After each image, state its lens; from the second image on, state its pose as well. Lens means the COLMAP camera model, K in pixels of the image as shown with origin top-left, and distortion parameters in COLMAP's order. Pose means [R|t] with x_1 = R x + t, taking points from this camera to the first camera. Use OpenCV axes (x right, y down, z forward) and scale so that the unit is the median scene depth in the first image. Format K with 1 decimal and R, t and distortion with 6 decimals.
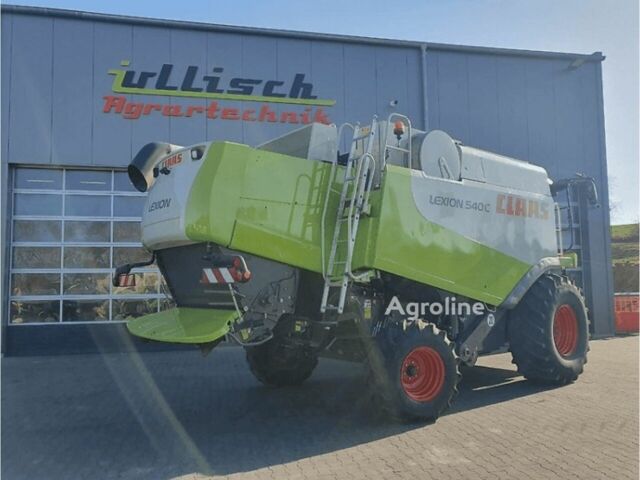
lens RADIAL K [[513.5, 0, 318.6], [0, 513.5, 257.5], [0, 0, 1]] dist [0.030845, -0.009406]
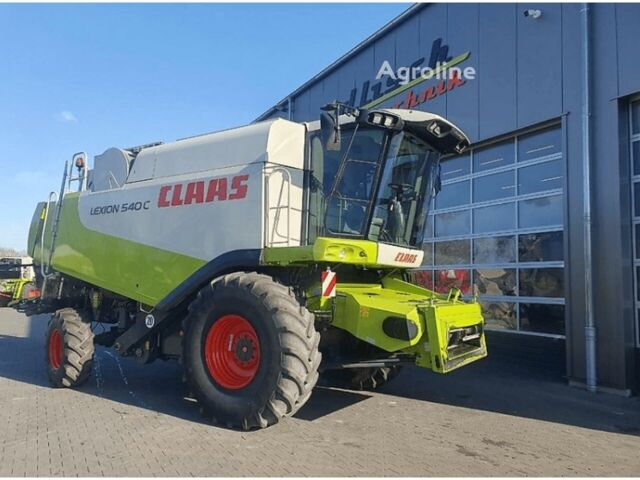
lens RADIAL K [[511.5, 0, 318.4], [0, 511.5, 250.9], [0, 0, 1]] dist [0.025334, -0.005406]
pose [[0.287967, -0.040697, -0.956775, 1.207347], [0.039385, 0.998755, -0.030629, 0.029274], [0.956830, -0.028862, 0.289211, 0.920625]]
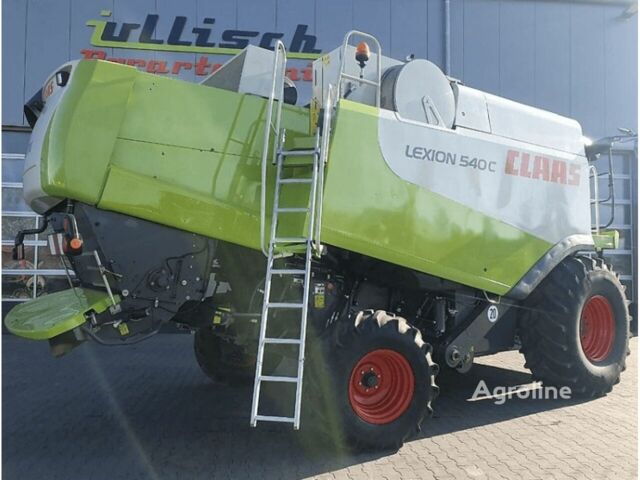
lens RADIAL K [[511.5, 0, 318.4], [0, 511.5, 250.9], [0, 0, 1]] dist [0.025334, -0.005406]
pose [[0.996160, 0.019827, -0.085279, 0.124141], [-0.017632, 0.999495, 0.026418, 0.011453], [0.085760, -0.024813, 0.996007, 0.195830]]
